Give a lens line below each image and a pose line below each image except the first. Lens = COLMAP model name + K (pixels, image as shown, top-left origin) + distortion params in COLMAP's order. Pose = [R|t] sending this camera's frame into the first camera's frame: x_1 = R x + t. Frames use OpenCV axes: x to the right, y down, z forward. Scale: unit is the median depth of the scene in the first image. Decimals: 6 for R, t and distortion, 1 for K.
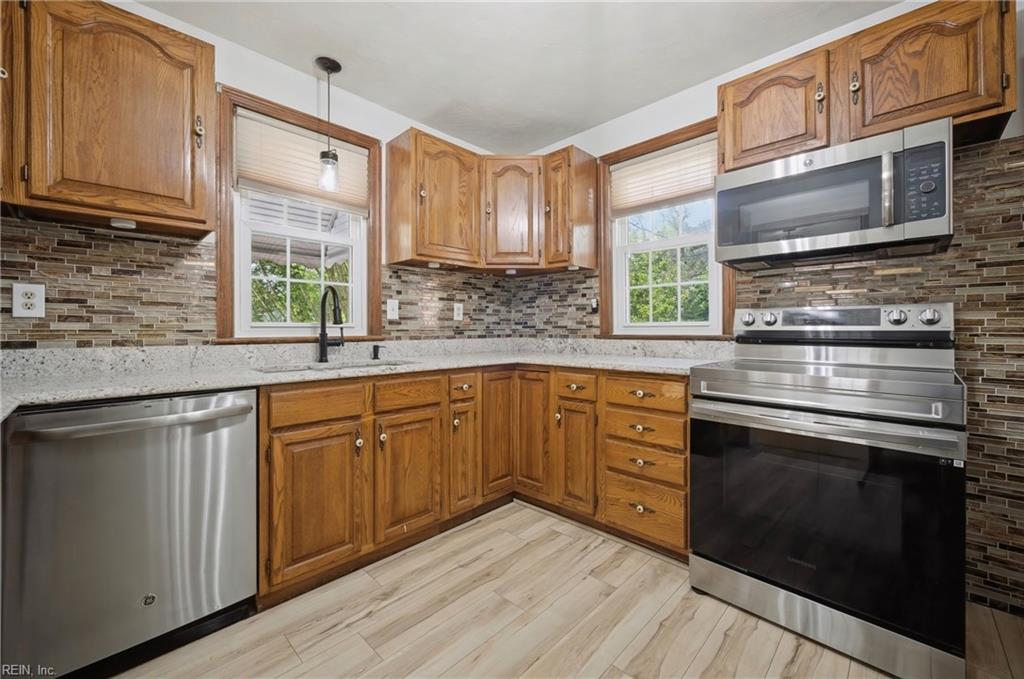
lens RADIAL K [[404.4, 0, 510.6], [0, 404.4, 329.0], [0, 0, 1]] dist [-0.000555, 0.000007]
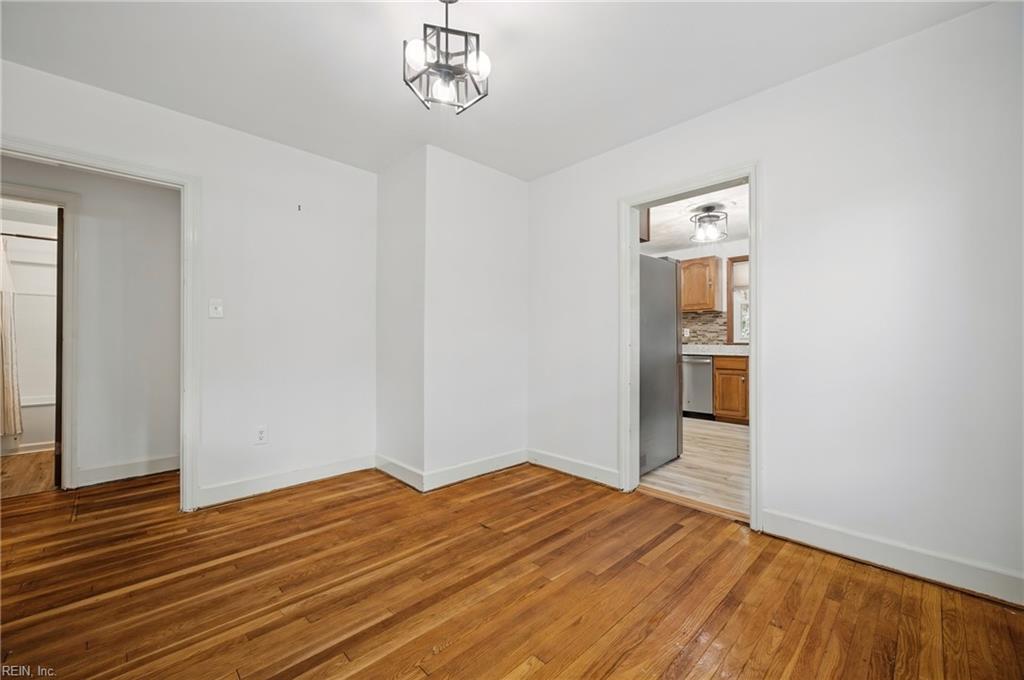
lens RADIAL K [[407.4, 0, 512.0], [0, 407.4, 340.0], [0, 0, 1]] dist [-0.001372, -0.000138]
pose [[-0.025957, 0.004421, -0.999653, 2.778301], [0.006921, 0.999967, 0.004242, -0.024140], [0.999639, -0.006809, -0.025987, -0.620731]]
